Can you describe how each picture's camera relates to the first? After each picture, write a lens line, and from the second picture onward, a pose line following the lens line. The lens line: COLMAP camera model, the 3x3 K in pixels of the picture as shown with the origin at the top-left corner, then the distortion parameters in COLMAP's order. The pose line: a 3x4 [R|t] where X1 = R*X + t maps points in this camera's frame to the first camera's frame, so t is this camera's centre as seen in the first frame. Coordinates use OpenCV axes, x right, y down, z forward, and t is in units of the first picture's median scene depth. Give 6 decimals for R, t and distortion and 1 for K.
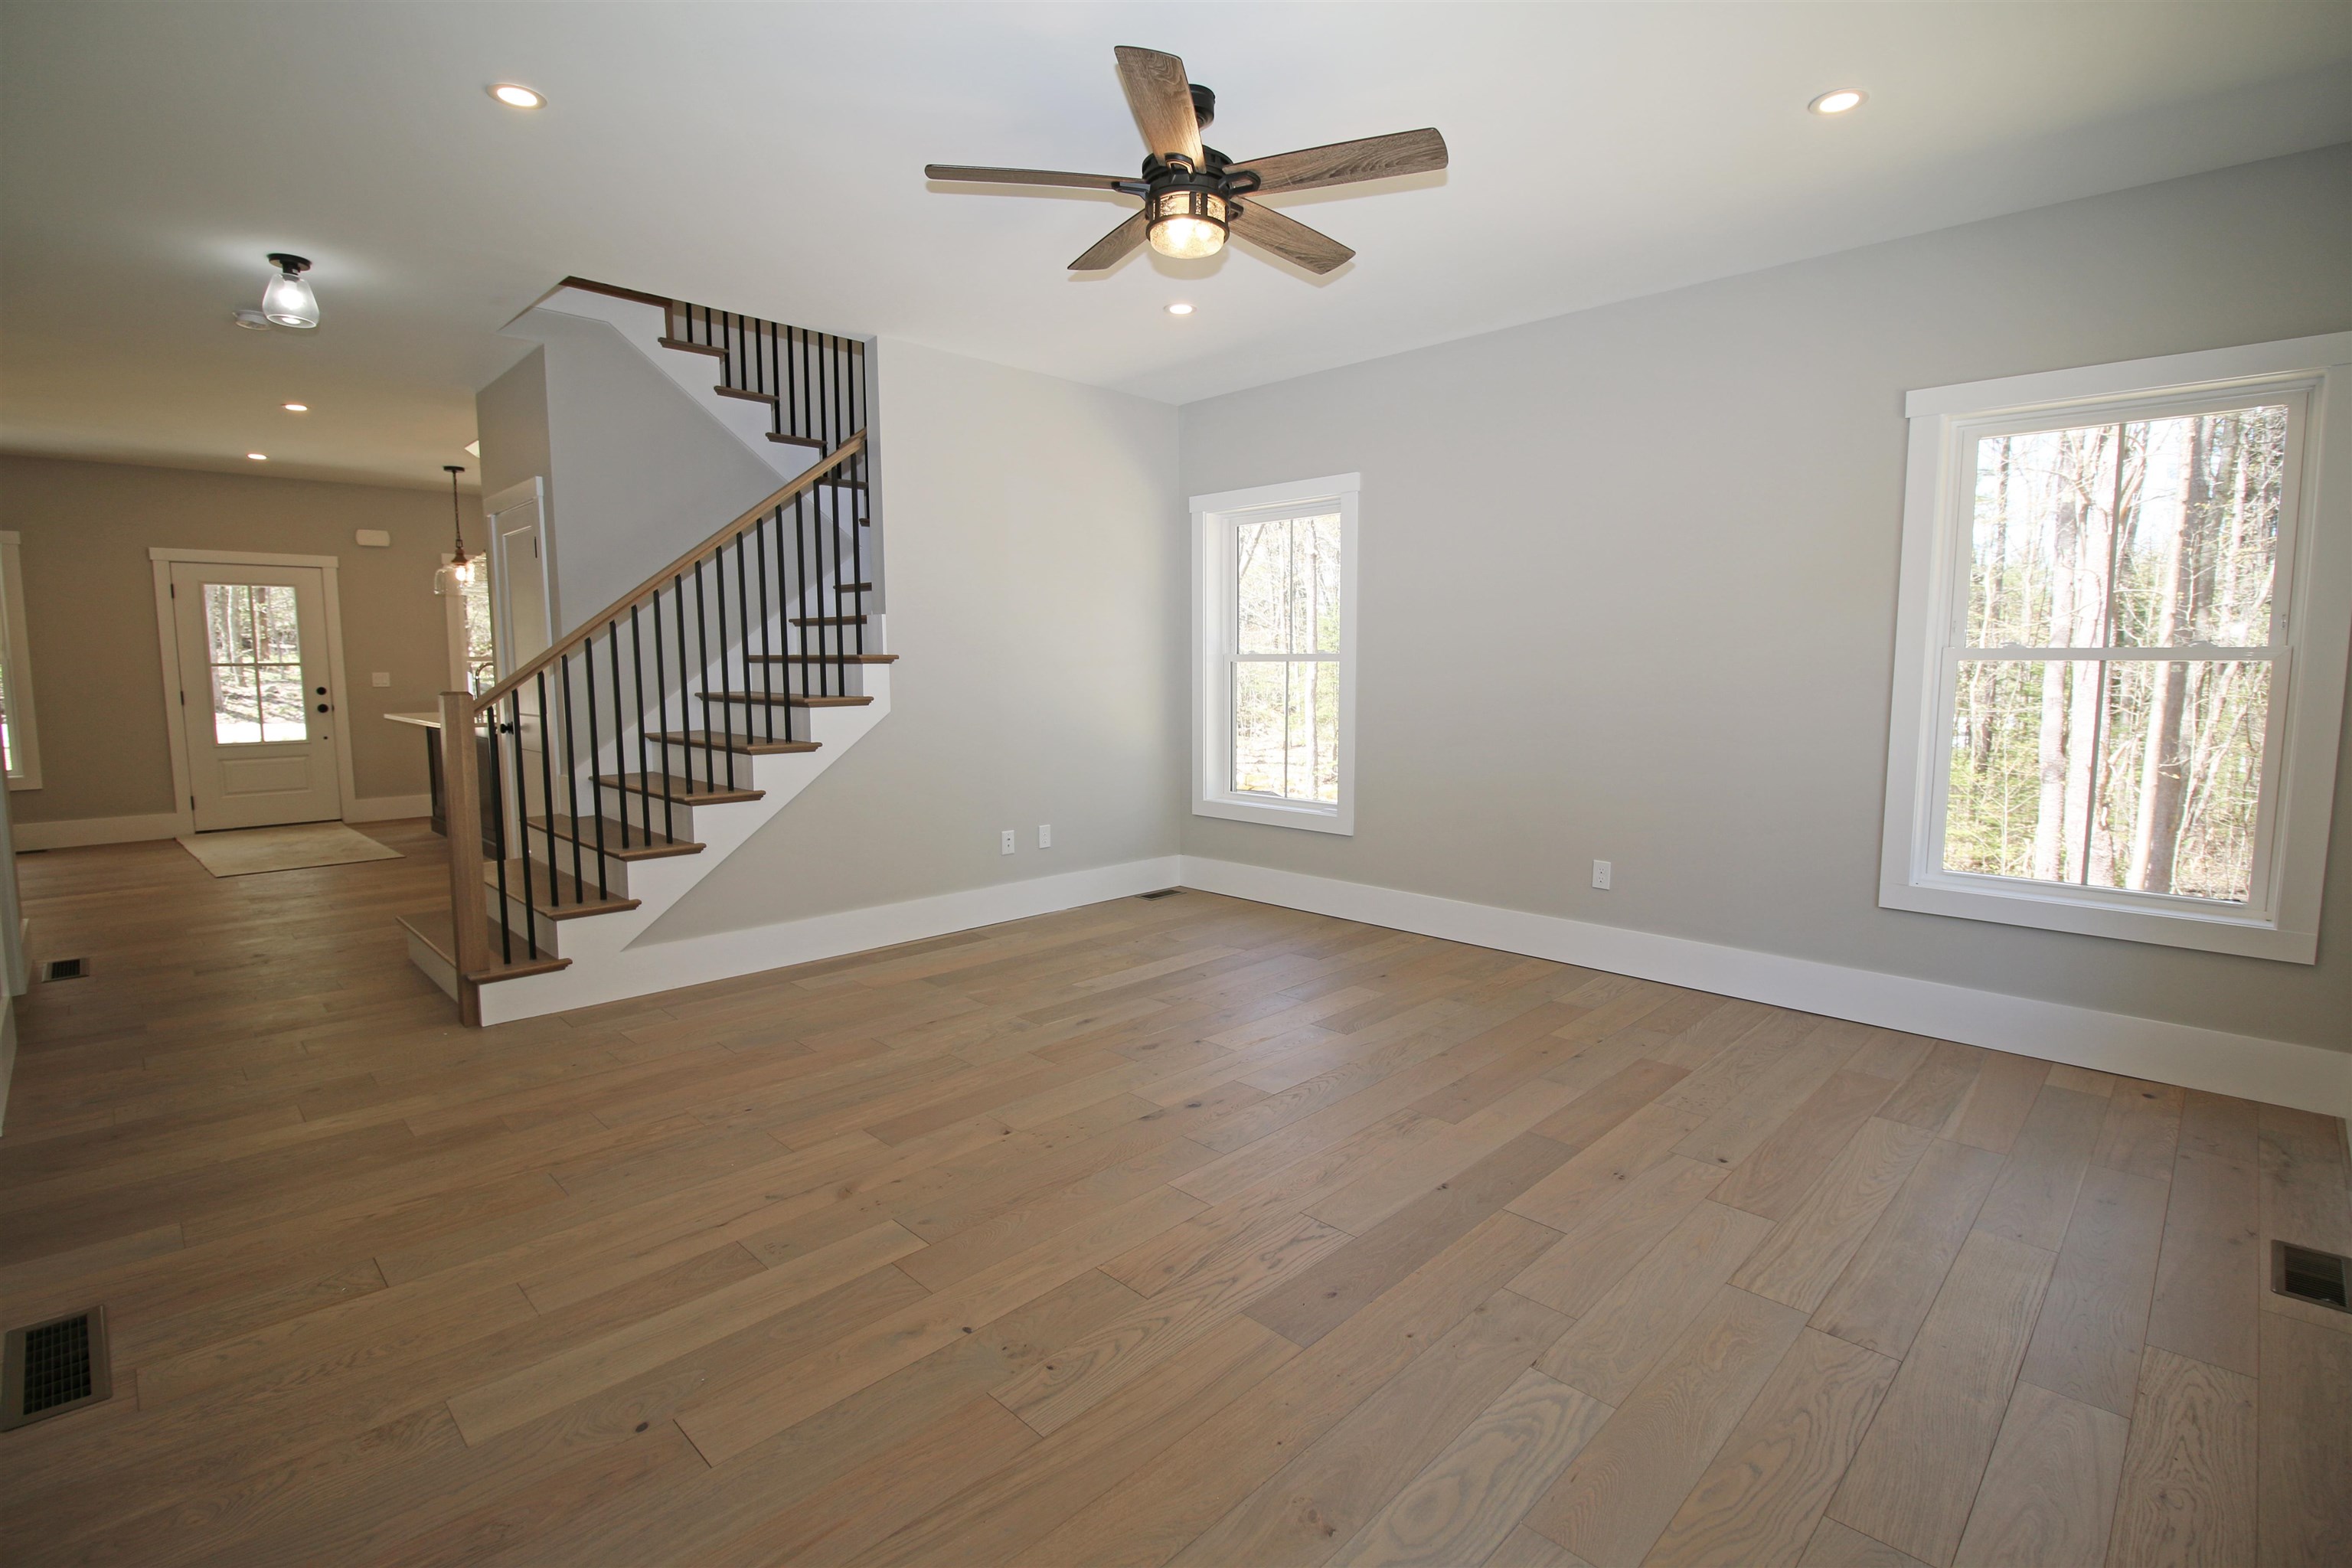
lens RADIAL K [[1084.4, 0, 1178.6], [0, 1084.4, 772.3], [0, 0, 1]] dist [-0.010892, -0.000540]
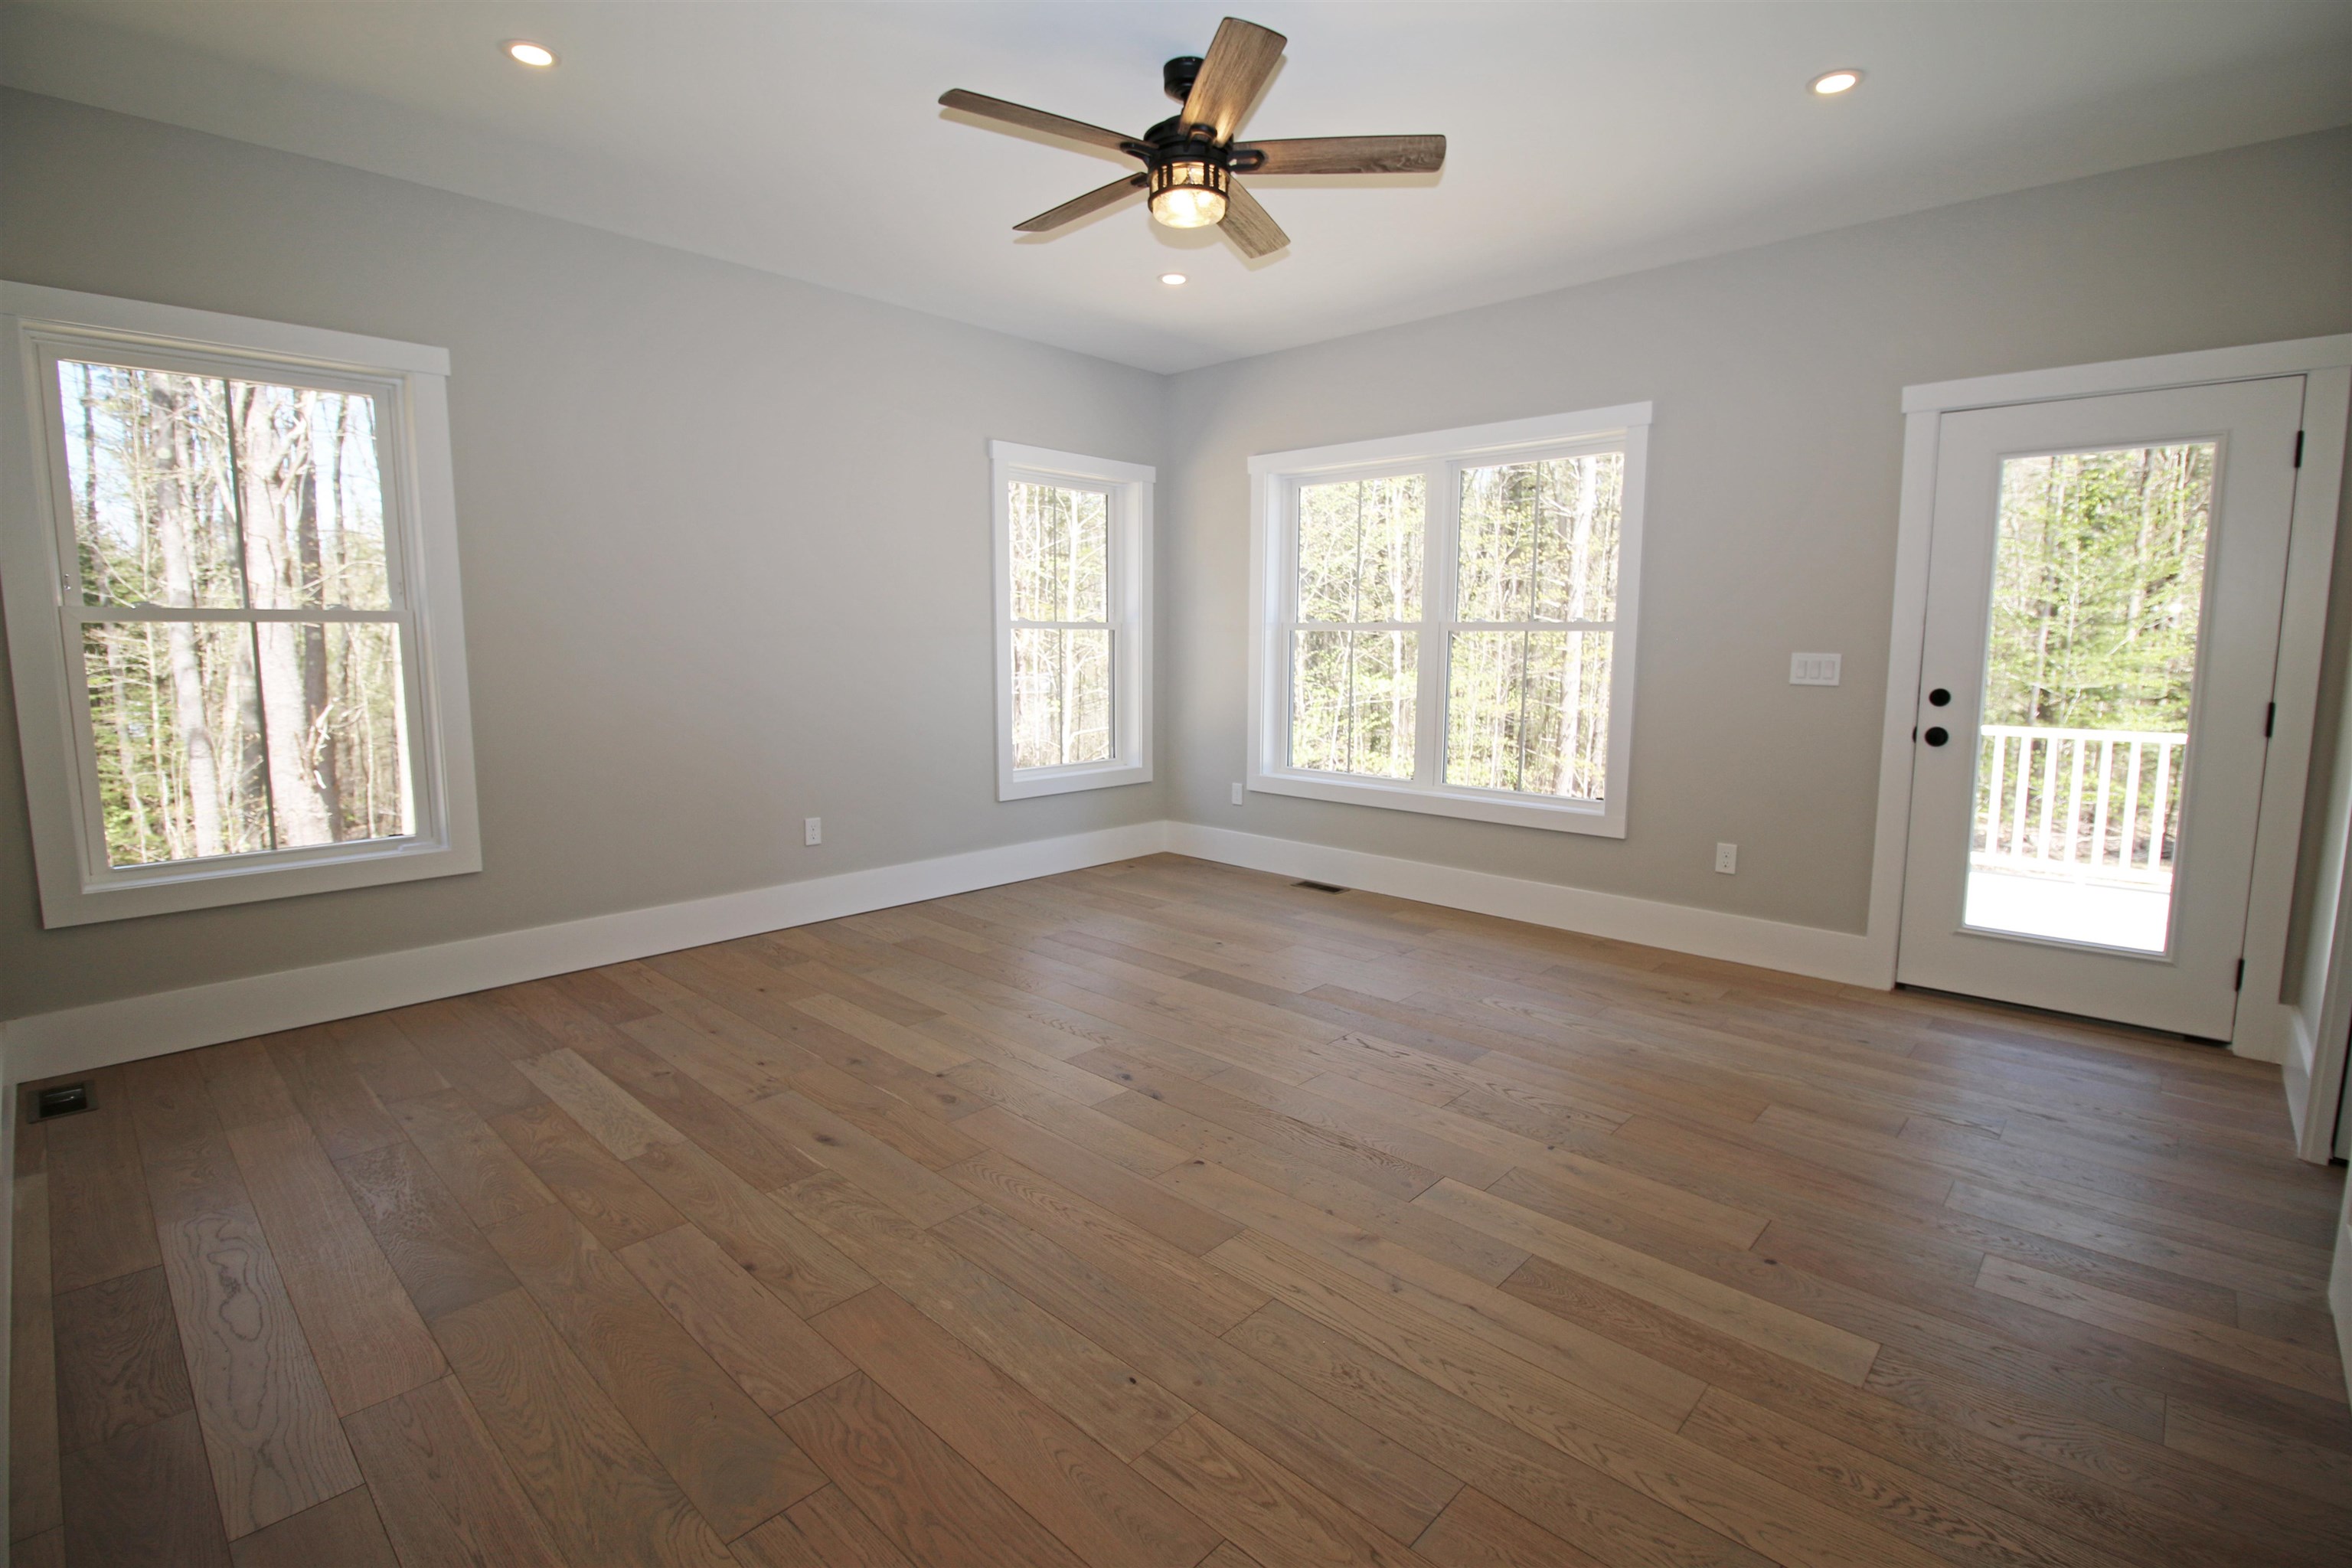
lens RADIAL K [[1092.4, 0, 1182.3], [0, 1092.4, 750.5], [0, 0, 1]] dist [0.001135, -0.000054]
pose [[-0.031971, -0.105489, 0.993906, -0.982888], [0.093145, 0.989773, 0.108047, -0.094046], [-0.995139, 0.096032, -0.021819, 0.977378]]
